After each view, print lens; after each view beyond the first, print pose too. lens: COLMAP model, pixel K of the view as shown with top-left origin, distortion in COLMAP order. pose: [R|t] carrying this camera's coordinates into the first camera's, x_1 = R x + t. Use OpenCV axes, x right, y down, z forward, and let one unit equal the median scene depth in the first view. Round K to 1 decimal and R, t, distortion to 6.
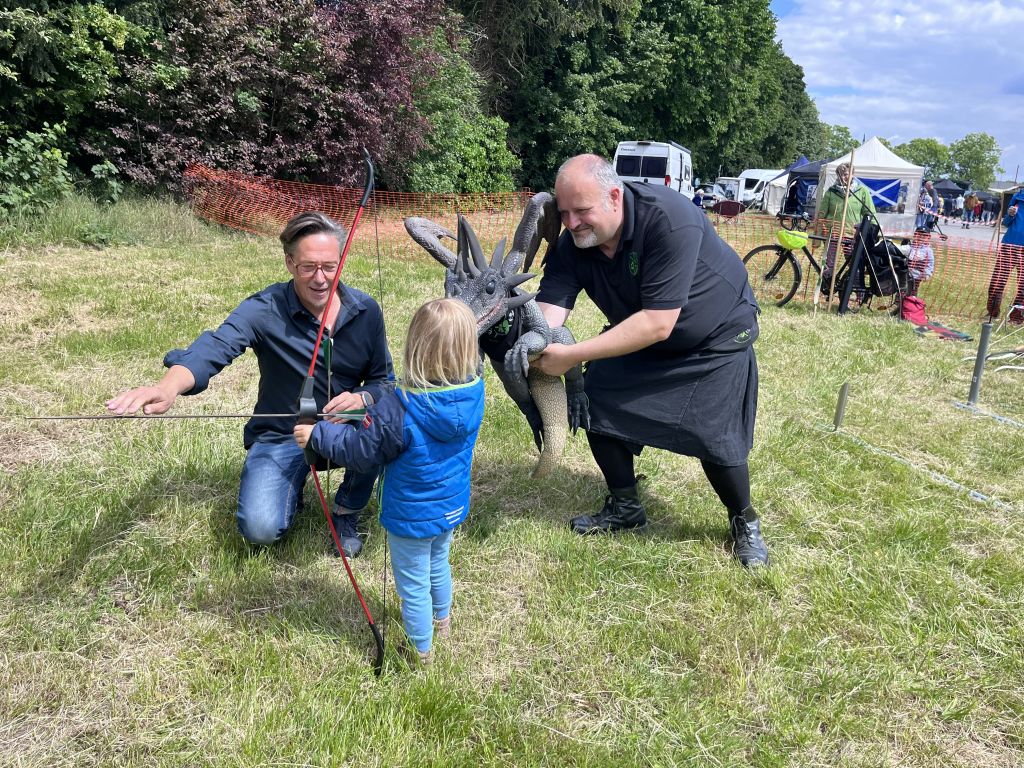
lens RADIAL K [[775.3, 0, 513.6], [0, 775.3, 373.7], [0, 0, 1]] dist [0.066196, -0.089117]
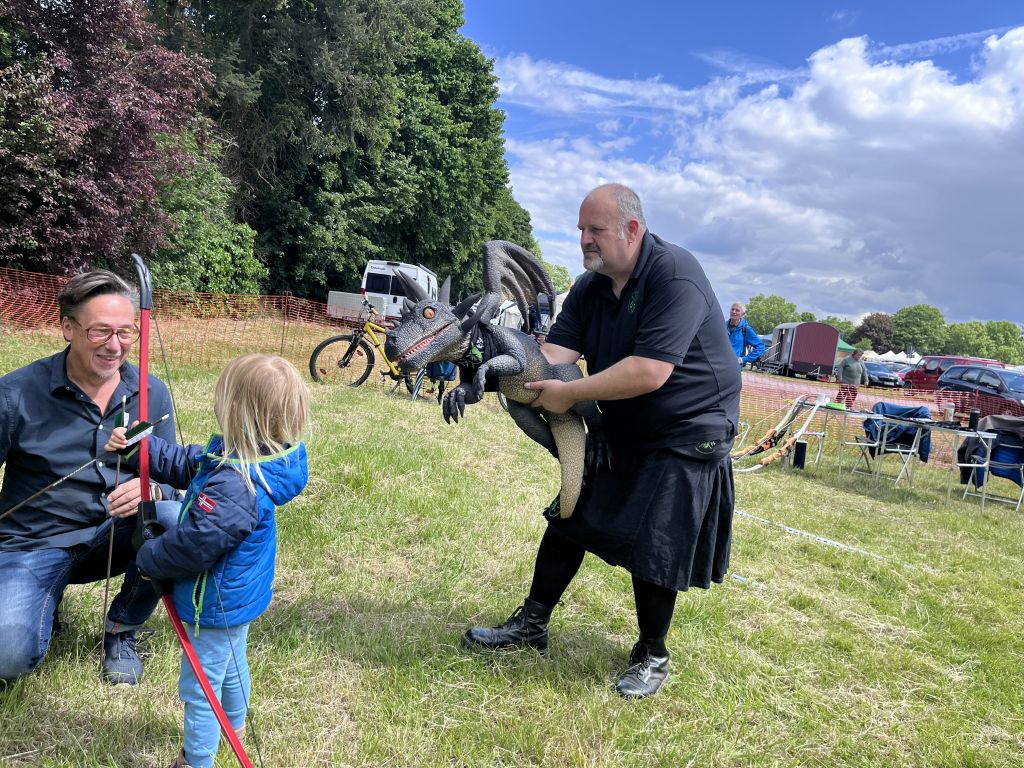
lens RADIAL K [[775.3, 0, 516.7], [0, 775.3, 370.7], [0, 0, 1]] dist [0.066196, -0.089117]
pose [[0.944362, 0.034730, 0.327068, -0.012899], [0.015849, 0.988449, -0.150720, 0.004636], [-0.328525, 0.147518, 0.932904, 0.004473]]
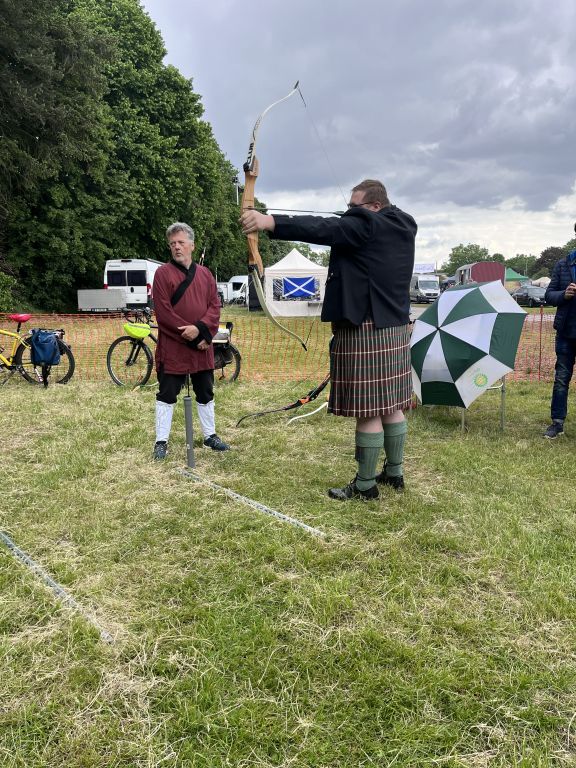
lens RADIAL K [[581.5, 0, 286.3], [0, 581.5, 382.9], [0, 0, 1]] dist [0.066196, -0.089117]
pose [[0.942412, -0.120529, 0.311980, 0.108637], [0.145700, 0.987593, -0.058581, -0.002389], [-0.301049, 0.100662, 0.948281, 0.033256]]
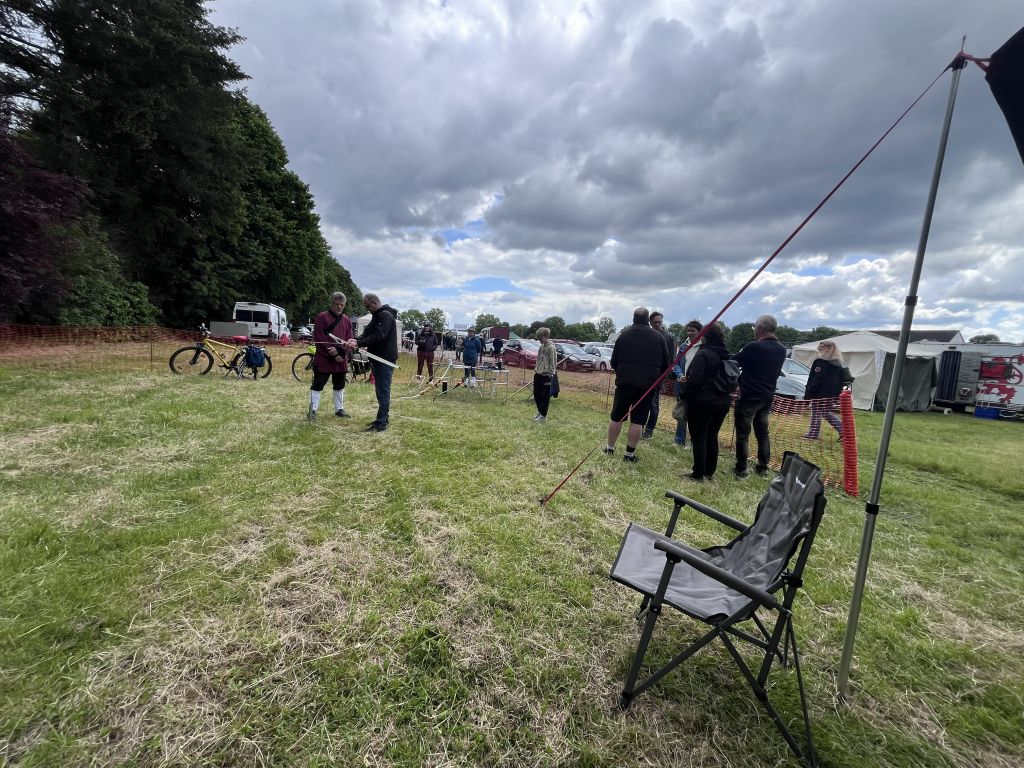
lens RADIAL K [[411.3, 0, 512.4], [0, 411.3, 381.9], [0, 0, 1]] dist [-0.000699, -0.000534]
pose [[0.769990, -0.067999, 0.634422, 0.019988], [0.137568, 0.988612, -0.061002, 0.021835], [-0.623049, 0.134248, 0.770576, -0.074041]]
